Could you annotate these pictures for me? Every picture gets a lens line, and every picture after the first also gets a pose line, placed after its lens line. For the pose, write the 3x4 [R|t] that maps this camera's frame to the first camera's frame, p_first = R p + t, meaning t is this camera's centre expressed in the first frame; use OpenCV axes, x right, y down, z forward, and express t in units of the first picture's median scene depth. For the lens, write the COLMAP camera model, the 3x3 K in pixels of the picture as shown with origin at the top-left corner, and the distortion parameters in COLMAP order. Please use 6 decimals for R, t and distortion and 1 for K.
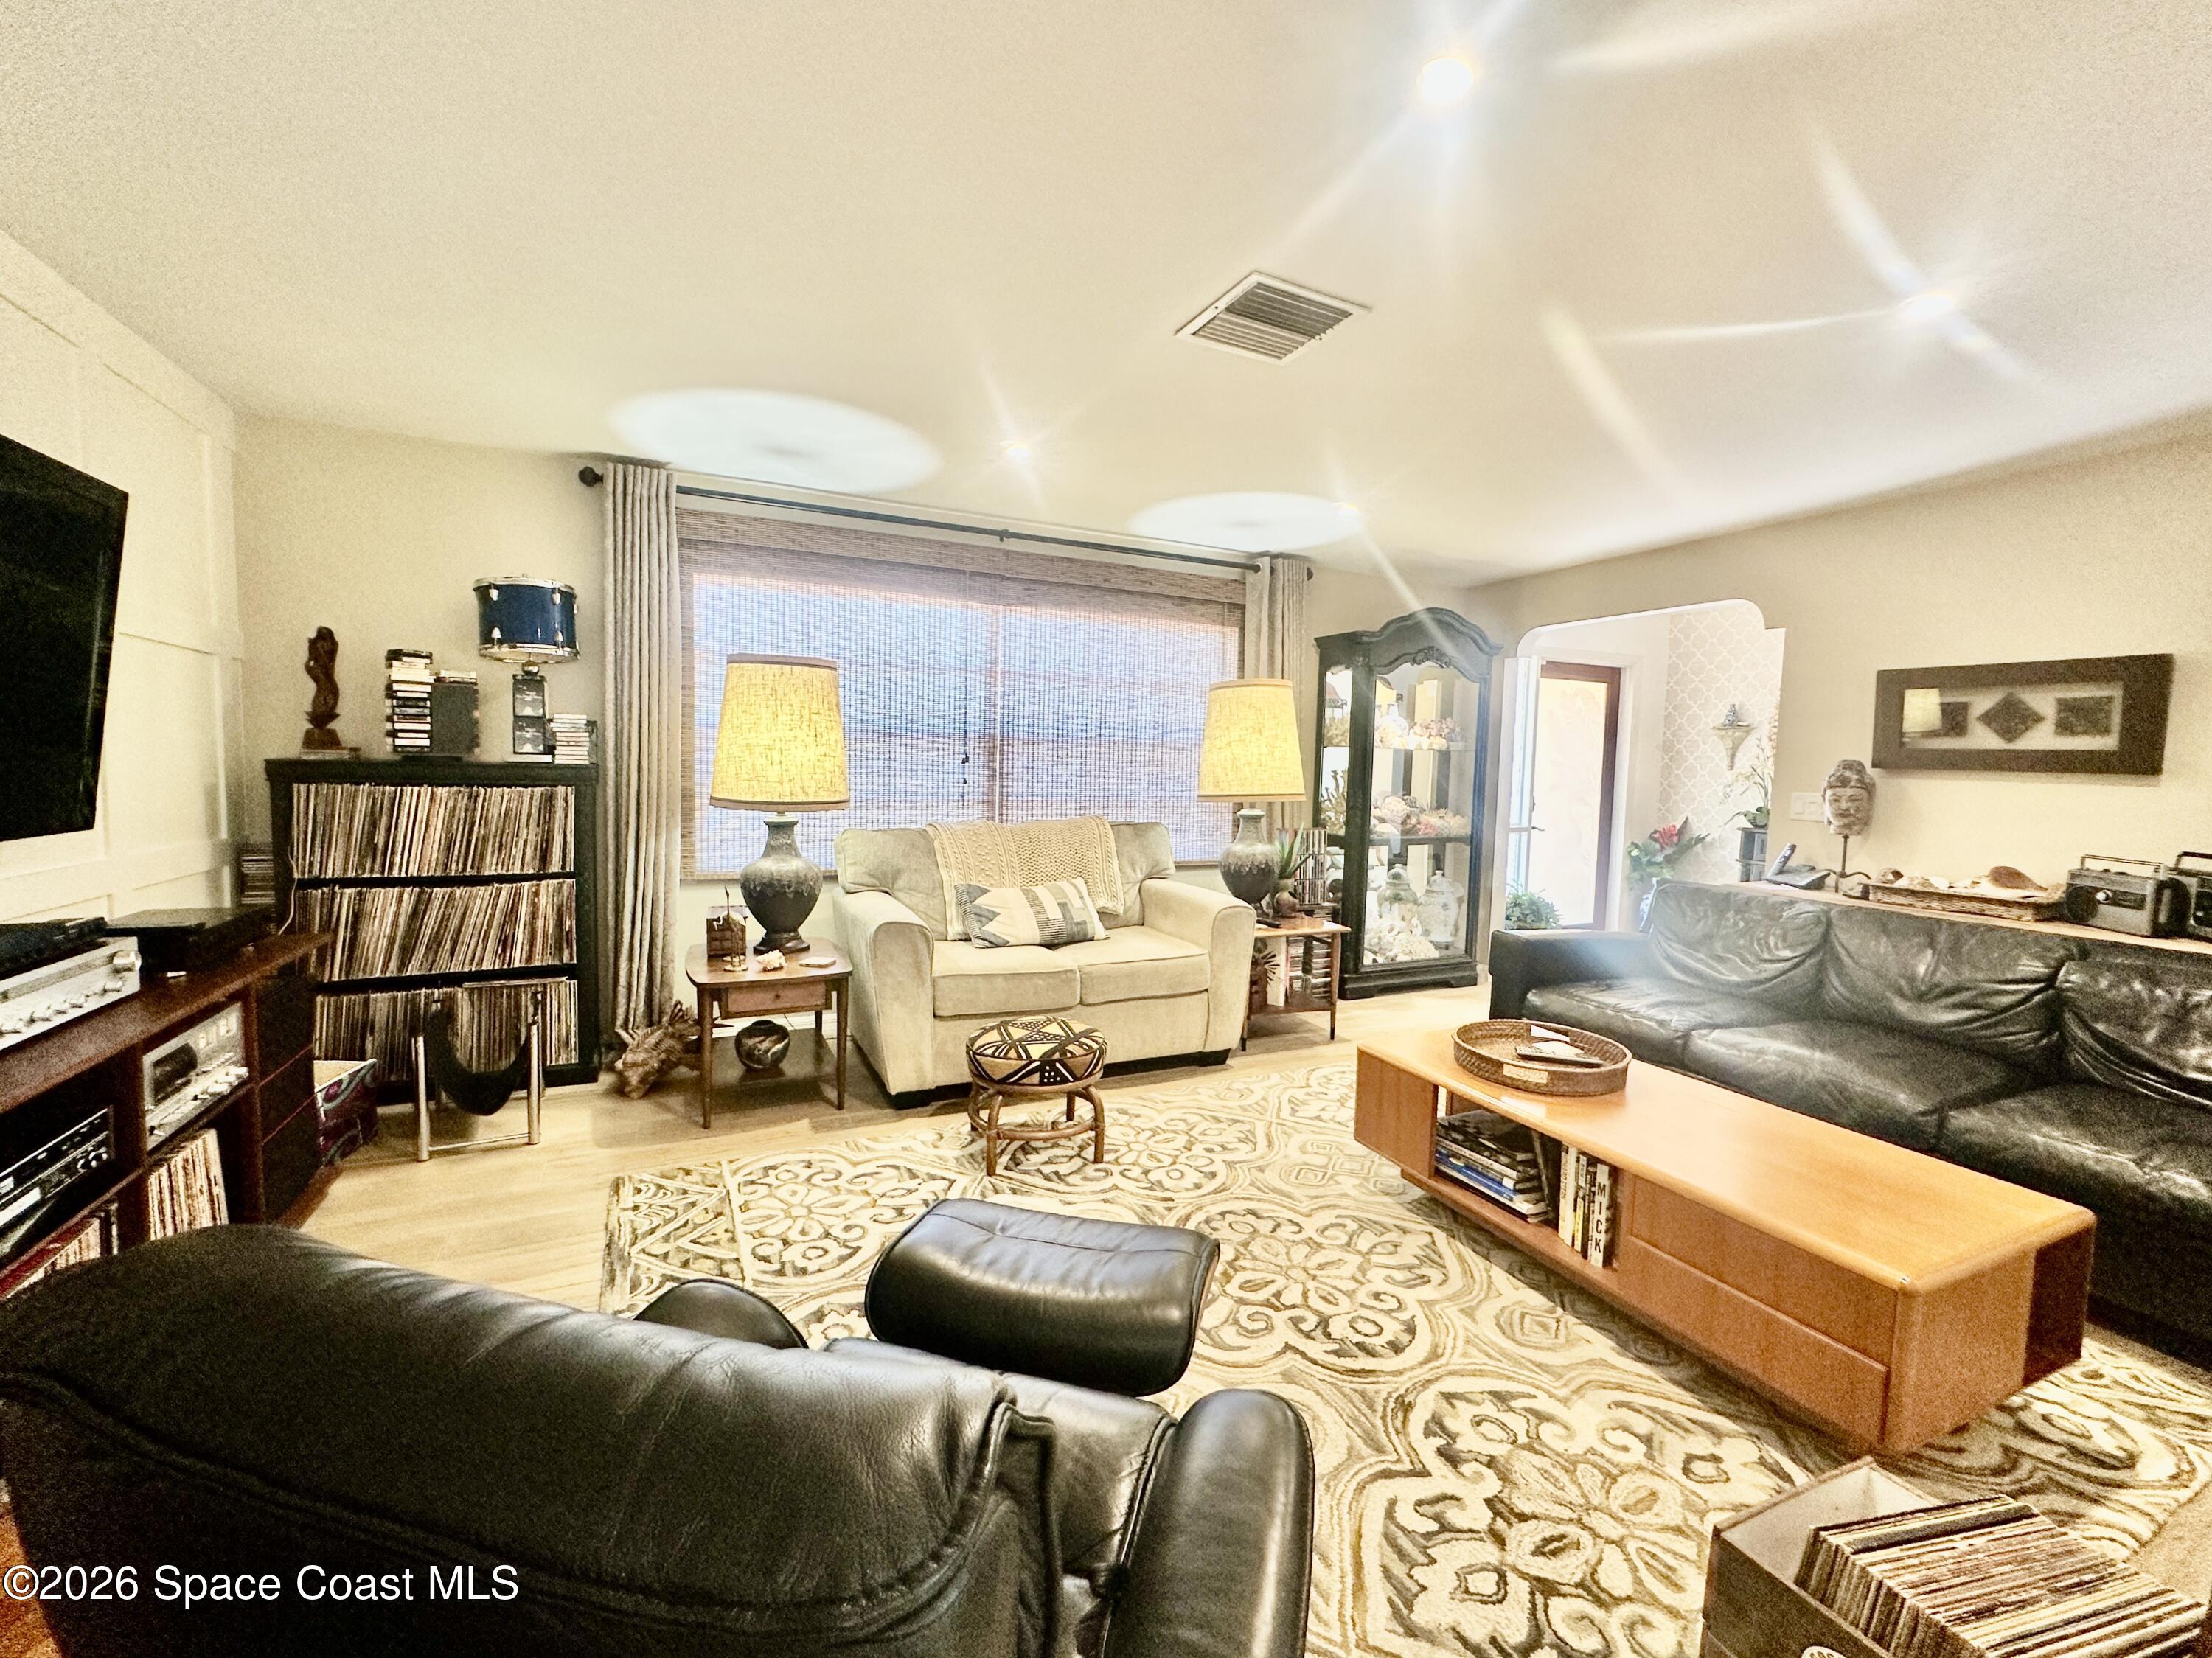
lens RADIAL K [[903.4, 0, 1101.1], [0, 903.4, 826.4], [0, 0, 1]] dist [-0.001247, 0.000092]
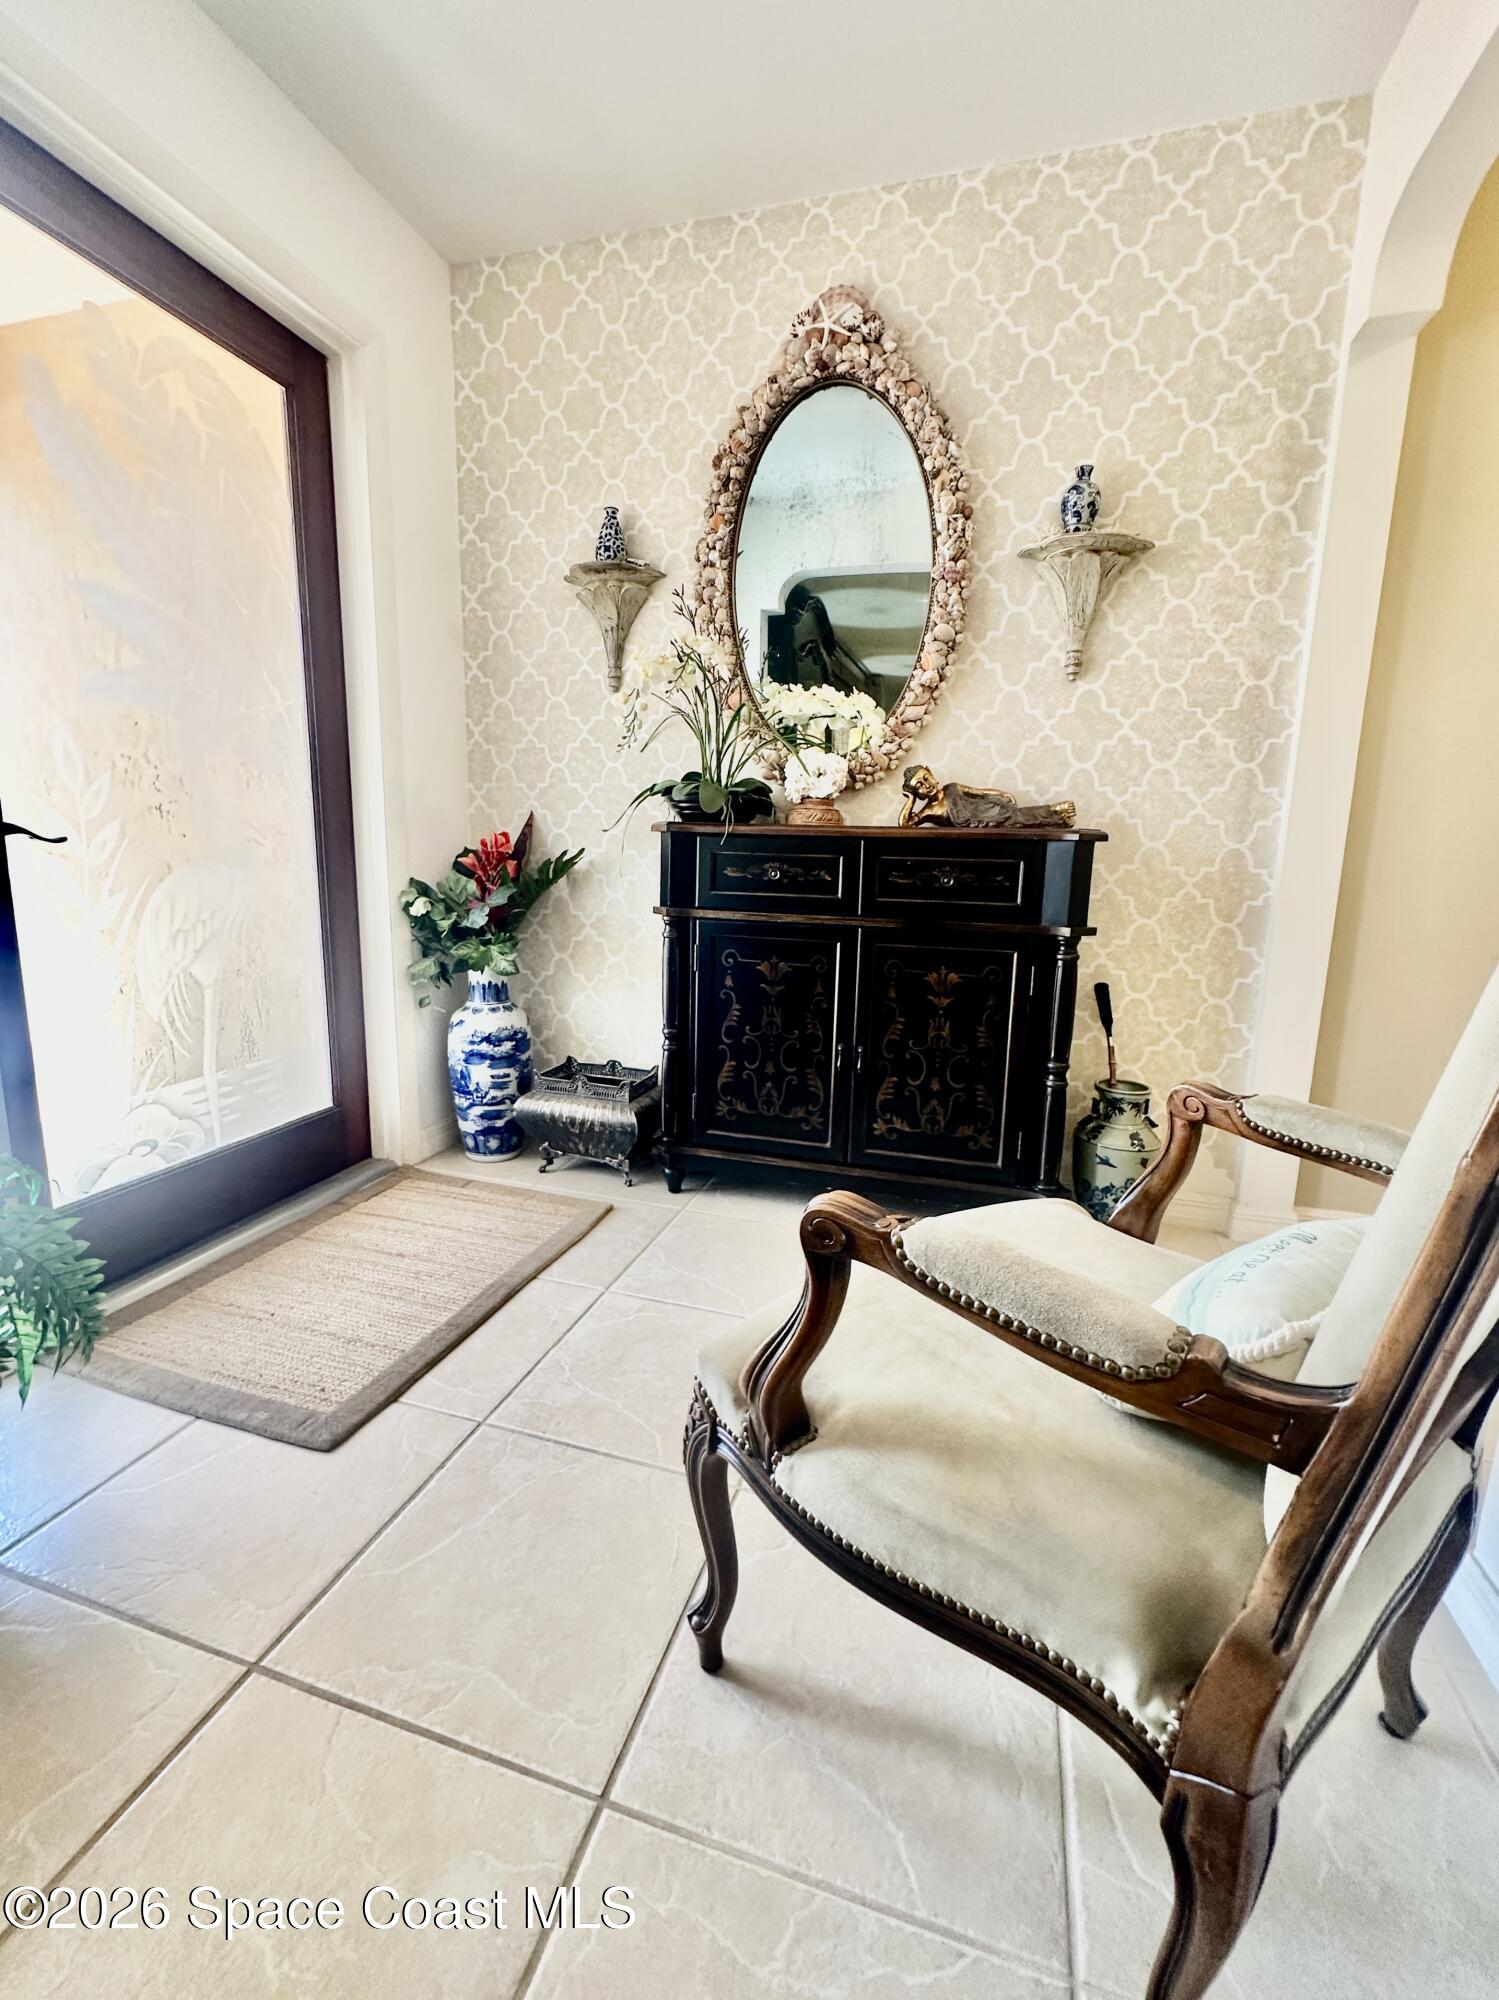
lens RADIAL K [[848.8, 0, 749.5], [0, 848.8, 1000.0], [0, 0, 1]] dist [-0.002181, -0.000066]
pose [[0.668120, -0.135122, 0.731681, 0.895781], [0.045808, 0.988976, 0.140809, 0.051163], [-0.742642, -0.060560, 0.666945, 1.411786]]
